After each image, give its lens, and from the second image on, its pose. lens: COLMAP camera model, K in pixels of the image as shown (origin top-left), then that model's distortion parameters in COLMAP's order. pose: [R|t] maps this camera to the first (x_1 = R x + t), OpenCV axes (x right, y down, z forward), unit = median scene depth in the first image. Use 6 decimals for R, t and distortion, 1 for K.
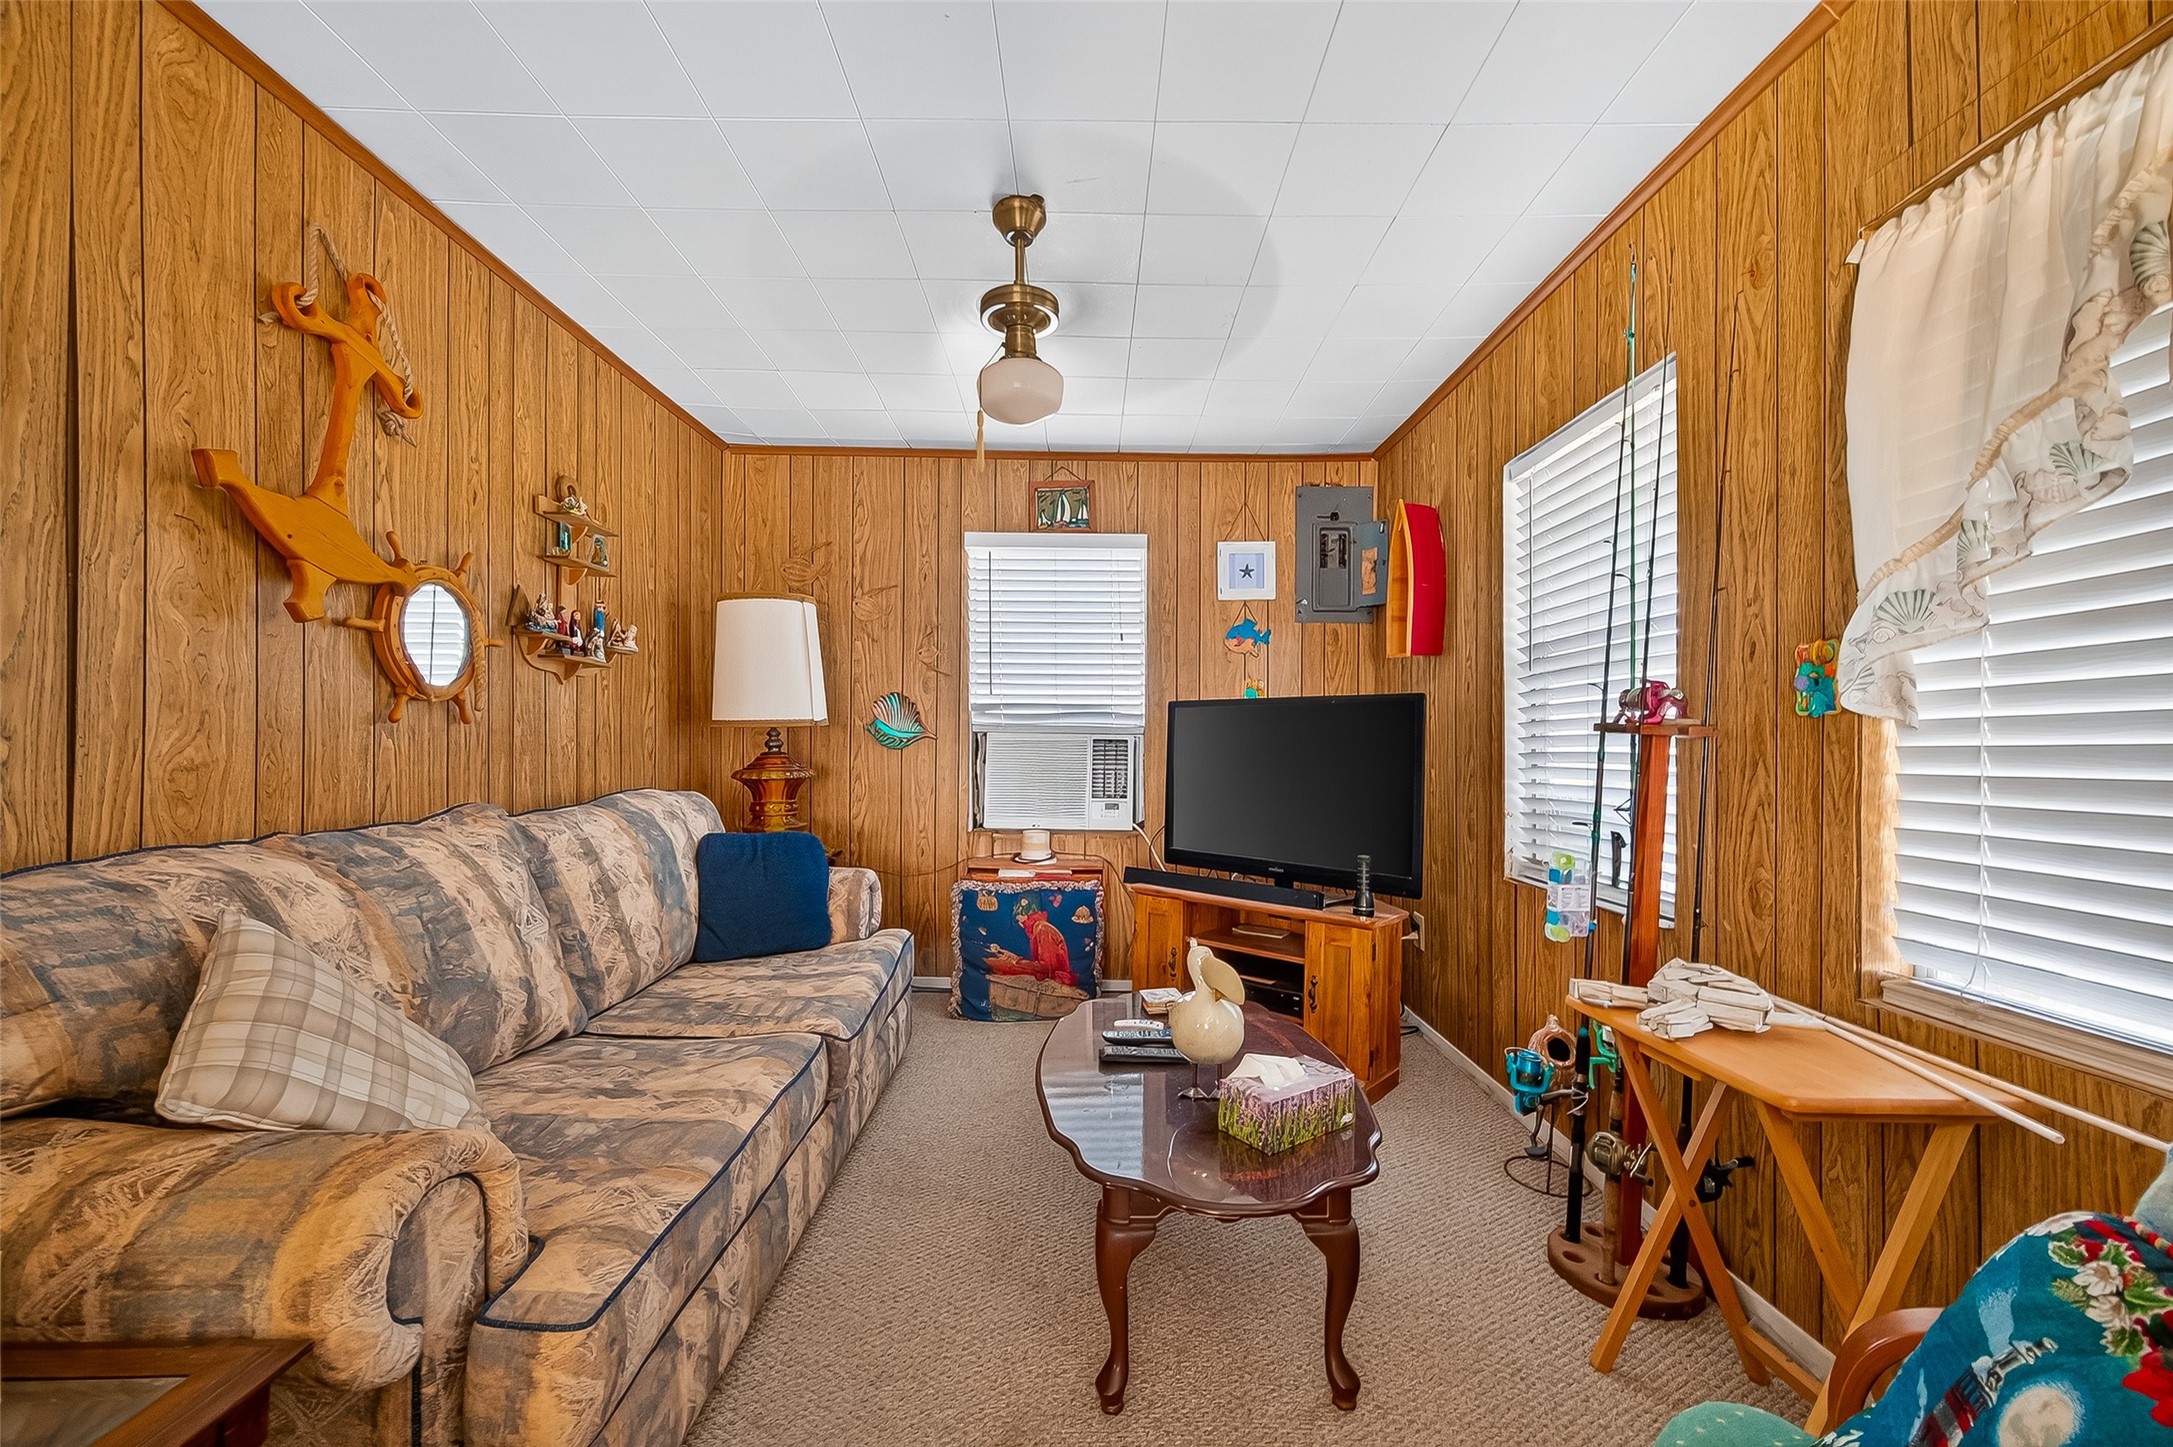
lens RADIAL K [[866.8, 0, 1087.8], [0, 866.8, 751.4], [0, 0, 1]] dist [0.016561, -0.004210]
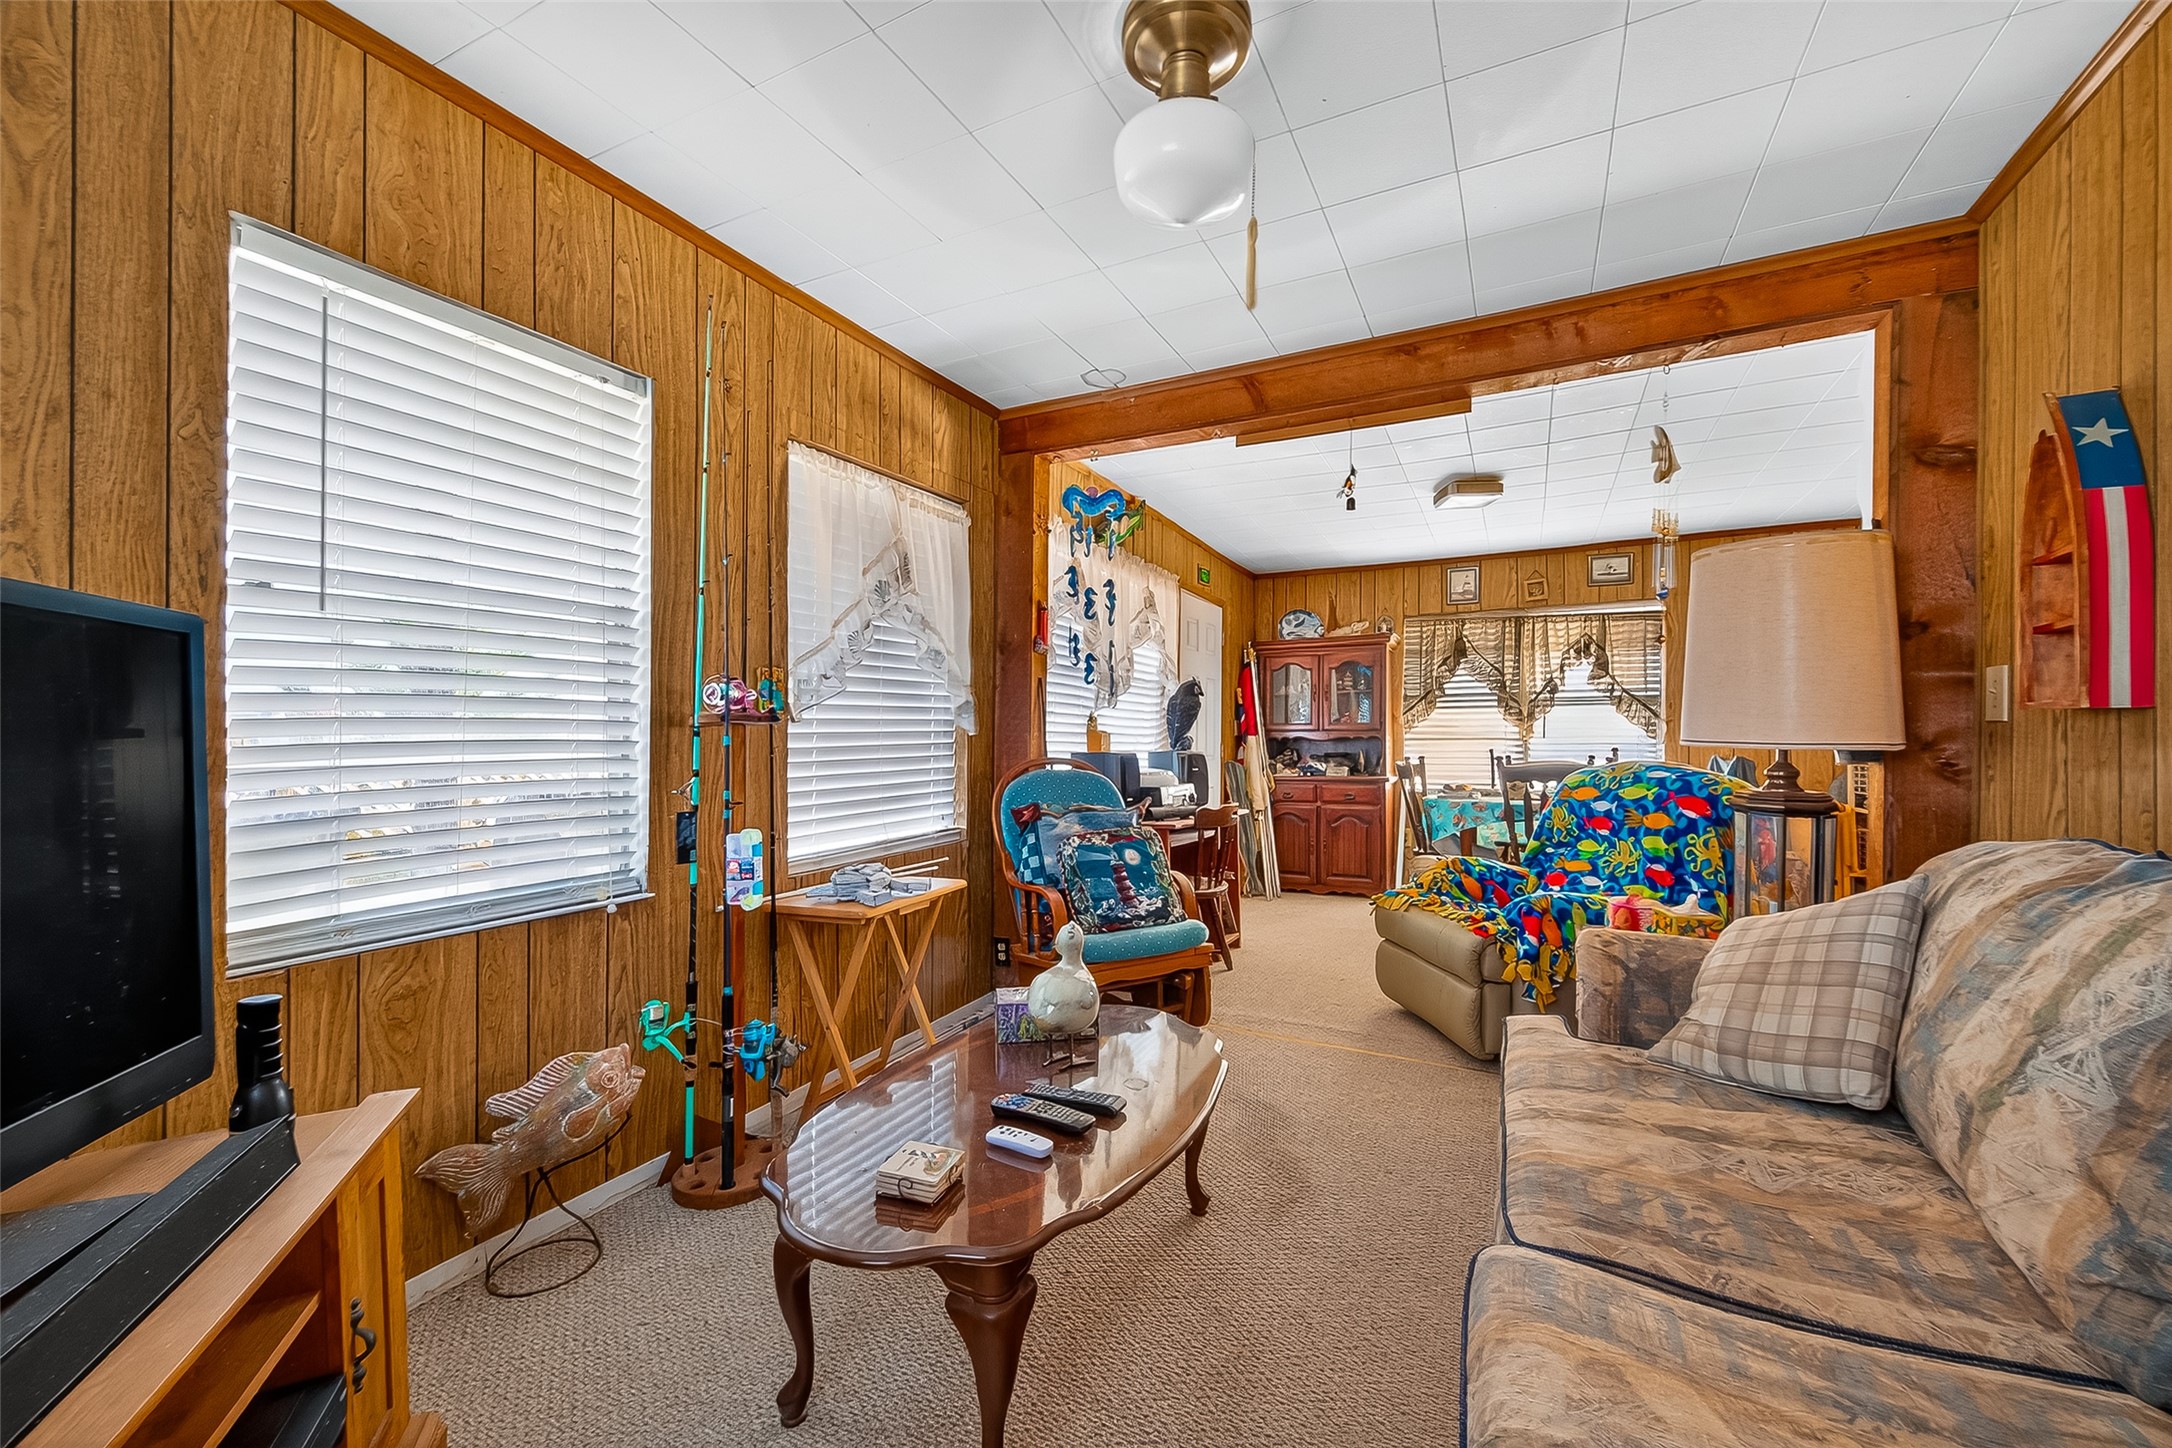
lens RADIAL K [[866.4, 0, 1087.3], [0, 866.4, 751.9], [0, 0, 1]] dist [0.016561, -0.004210]
pose [[-0.885474, -0.013807, 0.464483, -0.291006], [-0.000293, 0.999575, 0.029153, -0.015922], [-0.464688, 0.025678, -0.885102, 1.502430]]
